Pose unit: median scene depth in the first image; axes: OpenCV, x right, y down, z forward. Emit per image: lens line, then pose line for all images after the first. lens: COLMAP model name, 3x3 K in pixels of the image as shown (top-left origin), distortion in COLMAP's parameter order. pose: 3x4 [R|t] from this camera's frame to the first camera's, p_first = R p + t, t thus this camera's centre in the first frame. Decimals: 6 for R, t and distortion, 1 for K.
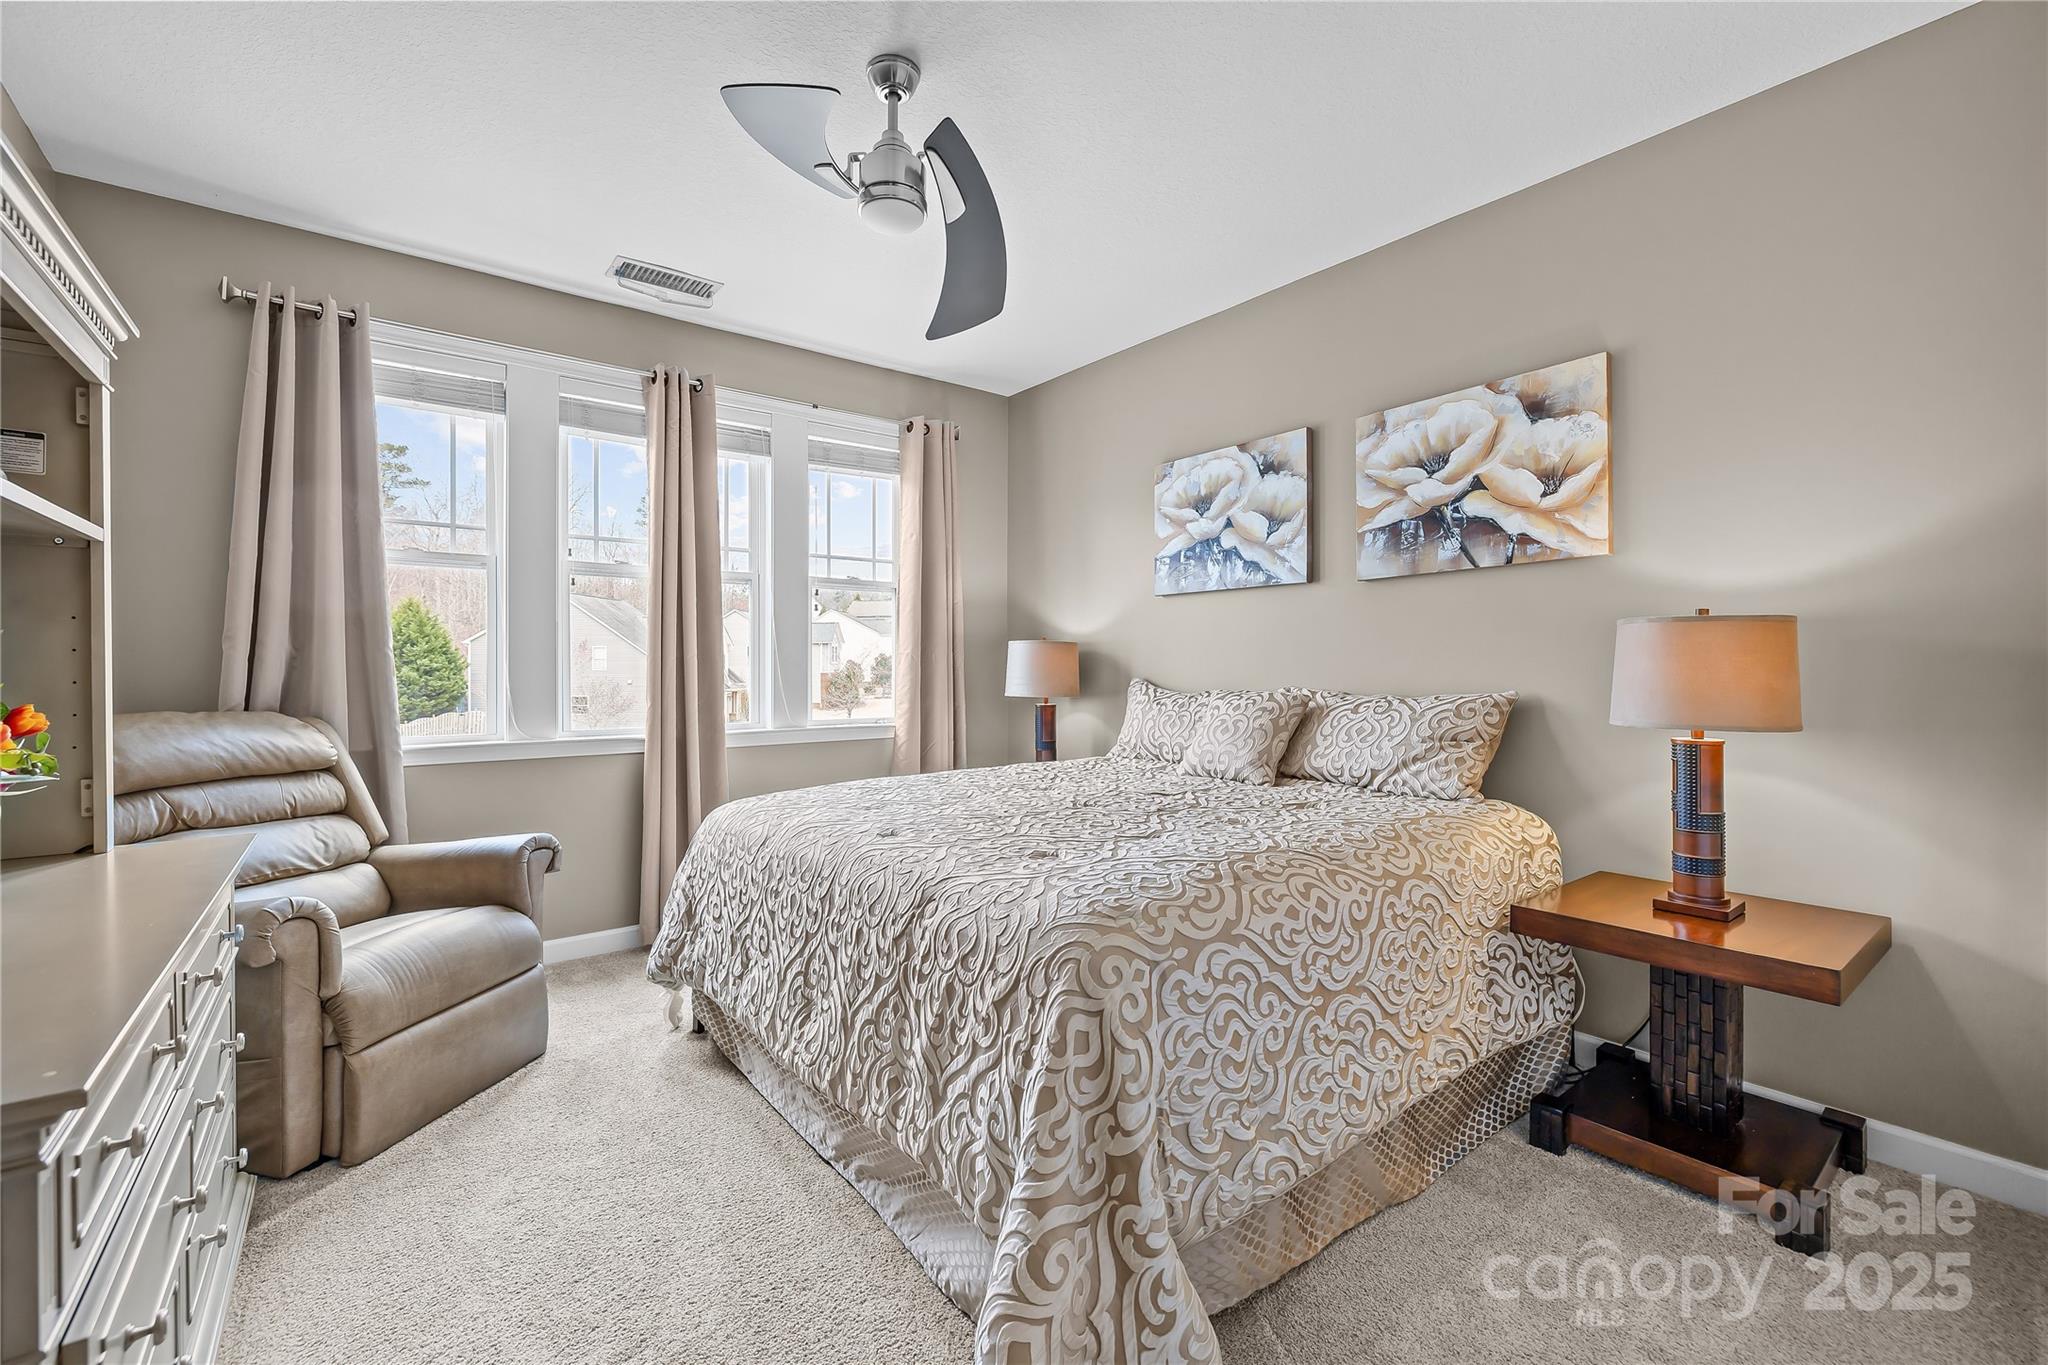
lens RADIAL K [[873.8, 0, 1007.1], [0, 873.8, 675.4], [0, 0, 1]] dist [-0.000501, -0.000388]
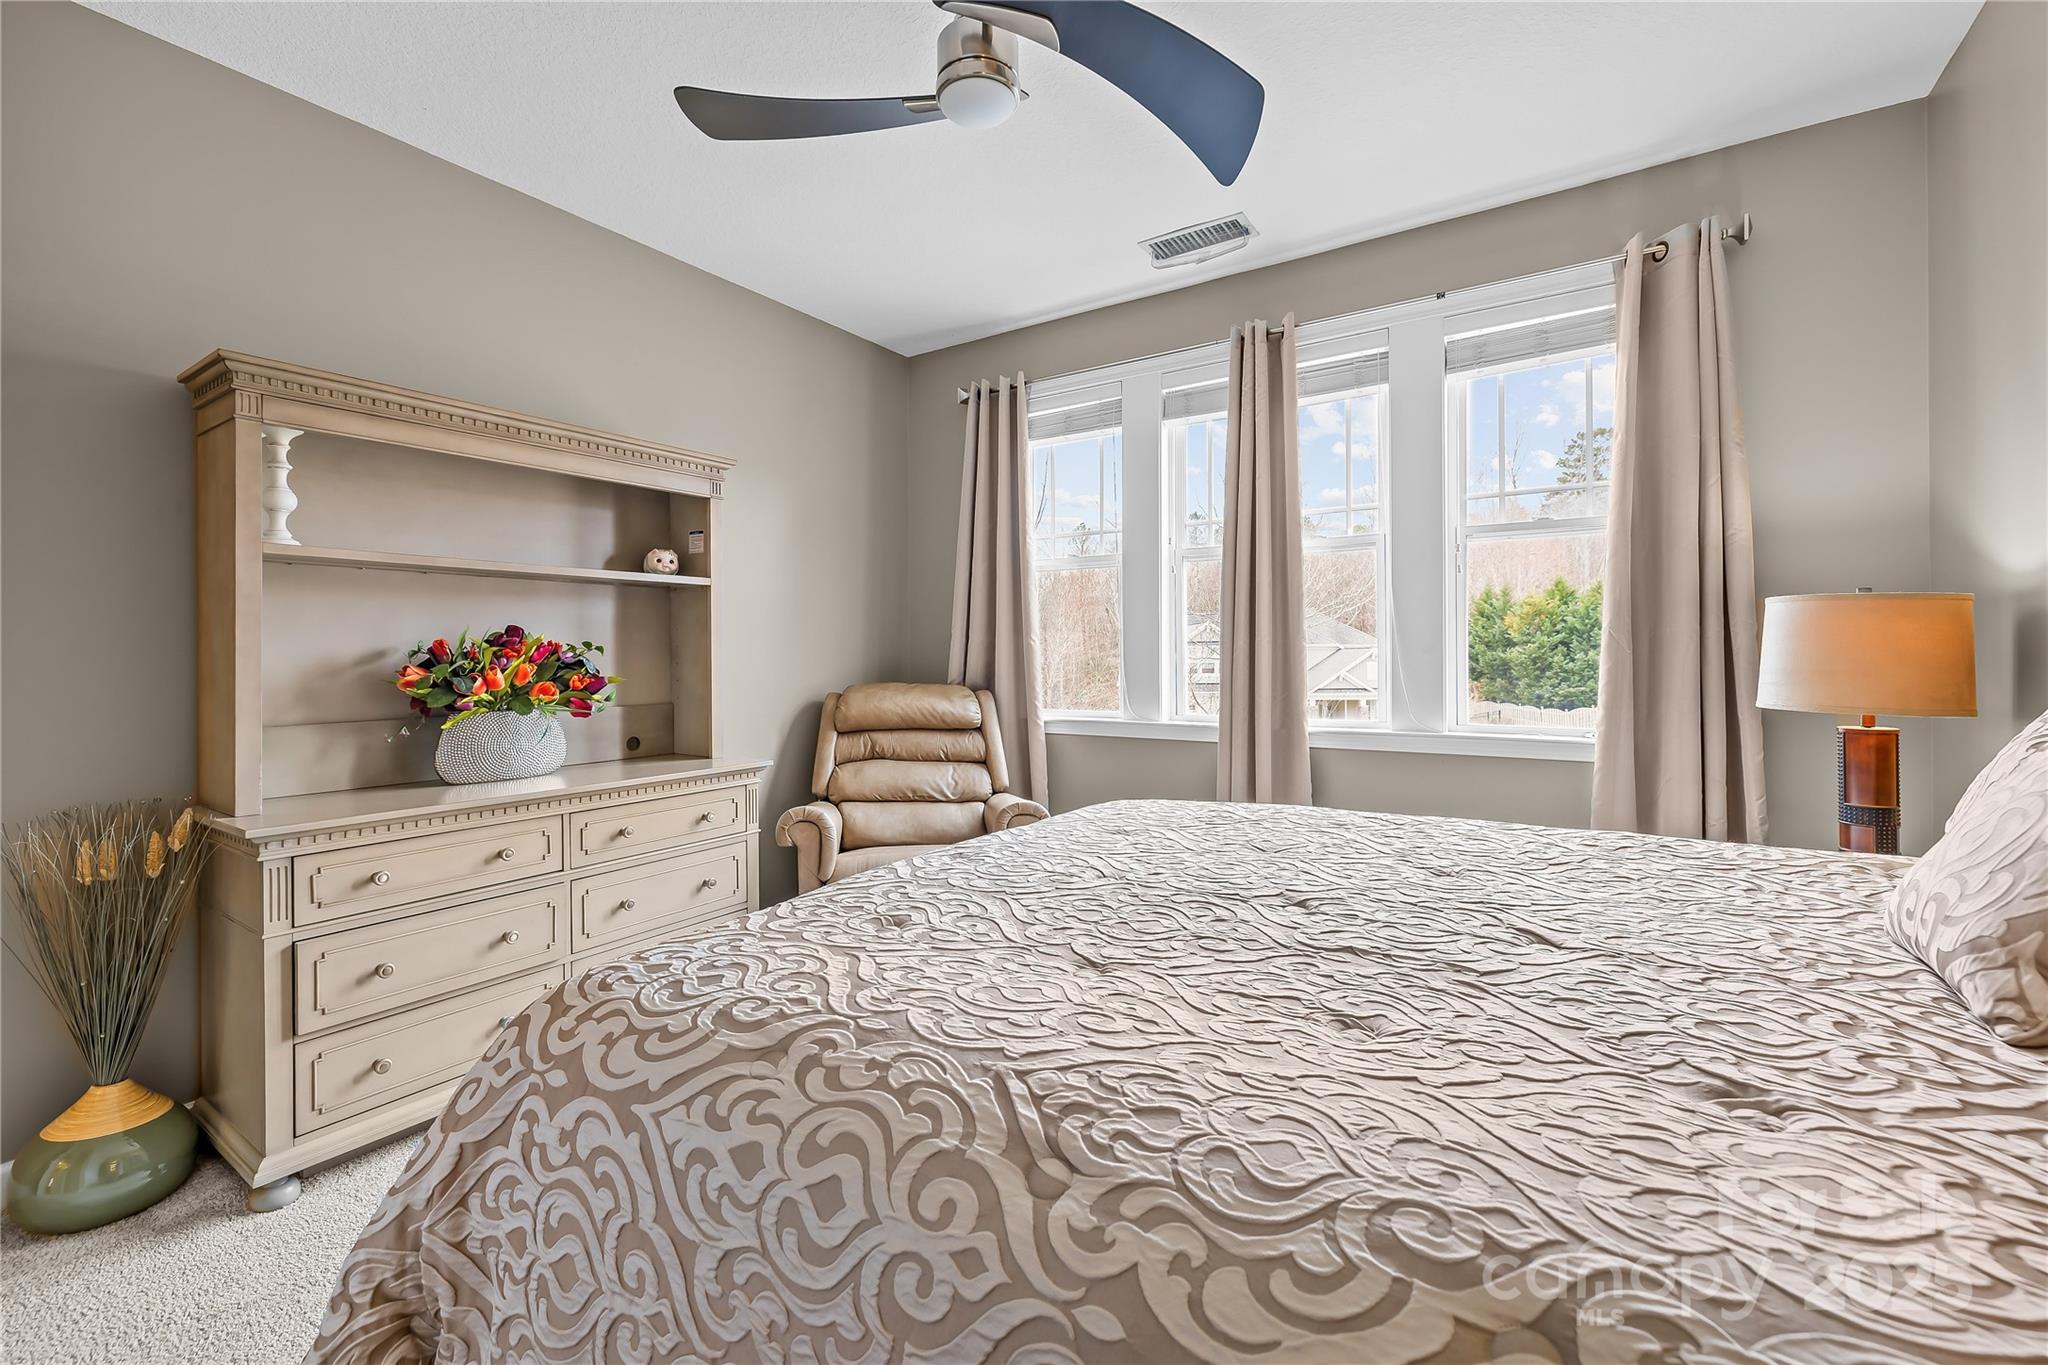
lens RADIAL K [[873.8, 0, 1009.6], [0, 873.8, 663.5], [0, 0, 1]] dist [-0.000501, -0.000388]
pose [[0.313260, 0.007704, -0.949636, 0.525524], [-0.005280, 0.999966, 0.006371, -0.004070], [0.949653, 0.003019, 0.313290, 0.623957]]
